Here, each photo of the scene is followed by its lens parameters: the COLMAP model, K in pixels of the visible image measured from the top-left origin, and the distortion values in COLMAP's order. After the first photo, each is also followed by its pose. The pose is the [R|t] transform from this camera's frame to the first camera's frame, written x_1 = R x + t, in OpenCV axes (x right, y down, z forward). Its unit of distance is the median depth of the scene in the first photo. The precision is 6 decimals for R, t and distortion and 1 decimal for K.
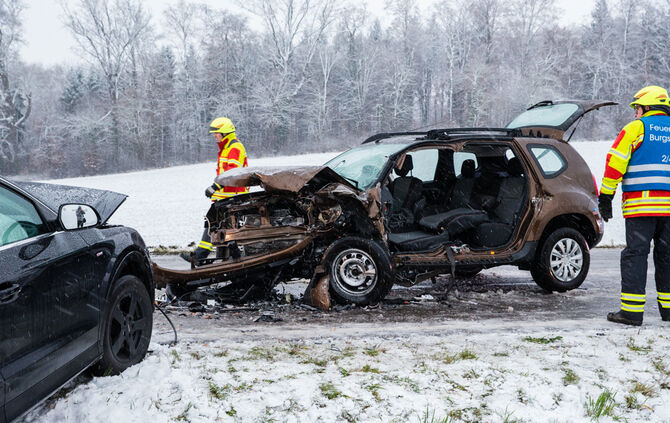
lens RADIAL K [[855.5, 0, 335.0], [0, 855.5, 211.5], [0, 0, 1]] dist [0.080548, 0.036127]
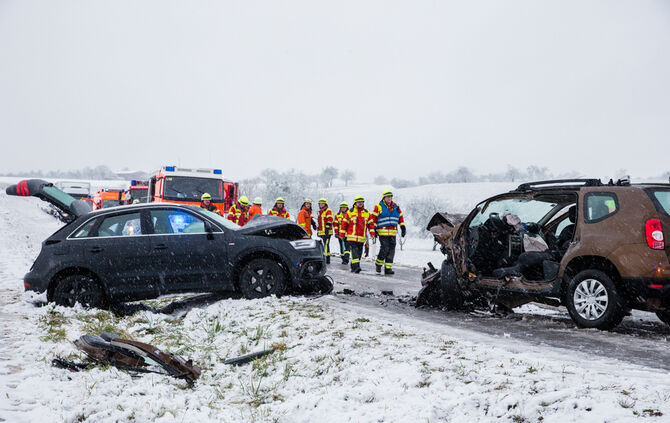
lens RADIAL K [[996.8, 0, 334.4], [0, 996.8, 226.8], [0, 0, 1]] dist [0.103527, 0.022559]
pose [[0.131943, -0.001438, -0.991256, 1.441928], [-0.082001, 0.996556, -0.012360, 0.007544], [0.987860, 0.082915, 0.131370, 0.509091]]
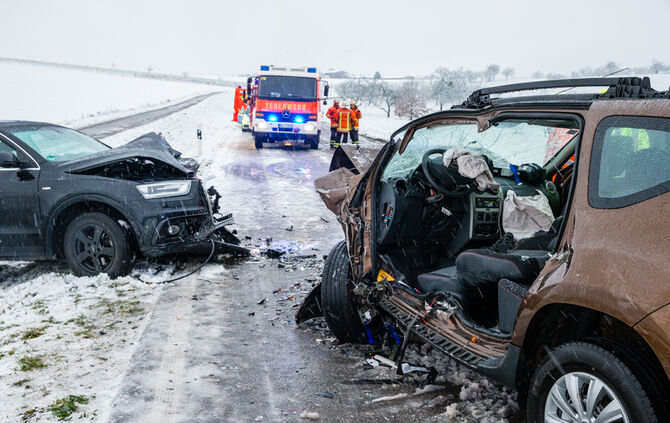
lens RADIAL K [[774.6, 0, 333.4], [0, 774.6, 226.3], [0, 0, 1]] dist [0.056511, 0.013733]
pose [[-0.078696, 0.141140, -0.986857, 0.590759], [-0.081168, 0.985733, 0.147452, -0.070989], [0.993589, 0.091705, -0.066117, 0.894338]]
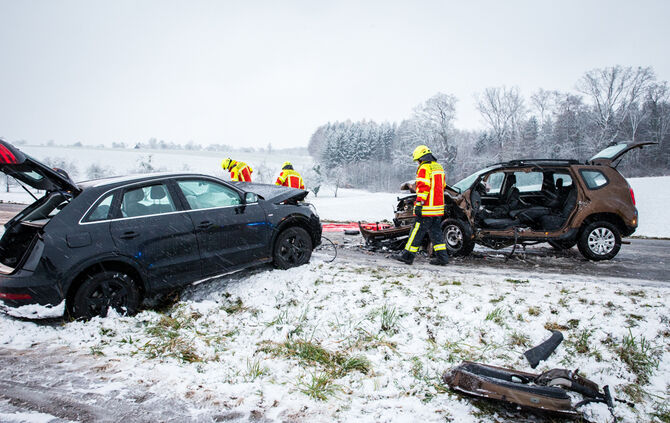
lens RADIAL K [[484.3, 0, 357.0], [0, 484.3, 200.1], [0, 0, 1]] dist [-0.122962, 0.111190]
pose [[0.842027, 0.031822, -0.538496, 0.351962], [-0.042757, 0.999055, -0.007818, 0.005851], [0.537738, 0.029608, 0.842592, 0.012619]]
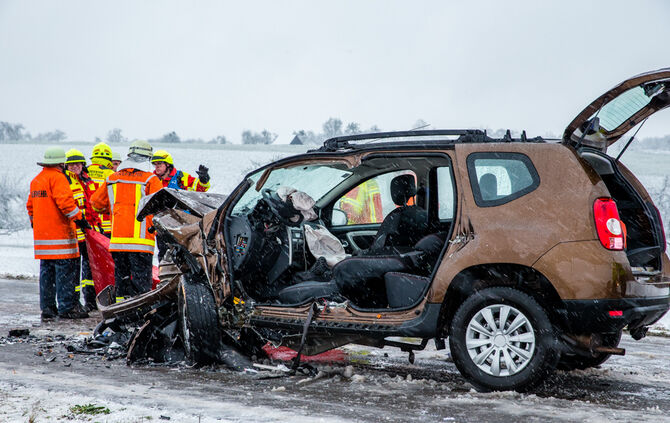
lens RADIAL K [[1270.1, 0, 335.0], [0, 1270.1, 211.5], [0, 0, 1]] dist [0.171692, 0.023896]
pose [[0.552732, -0.000403, -0.833359, 0.945092], [-0.053315, 0.997934, -0.035844, 0.003781], [0.831652, 0.064243, 0.551569, 0.393840]]
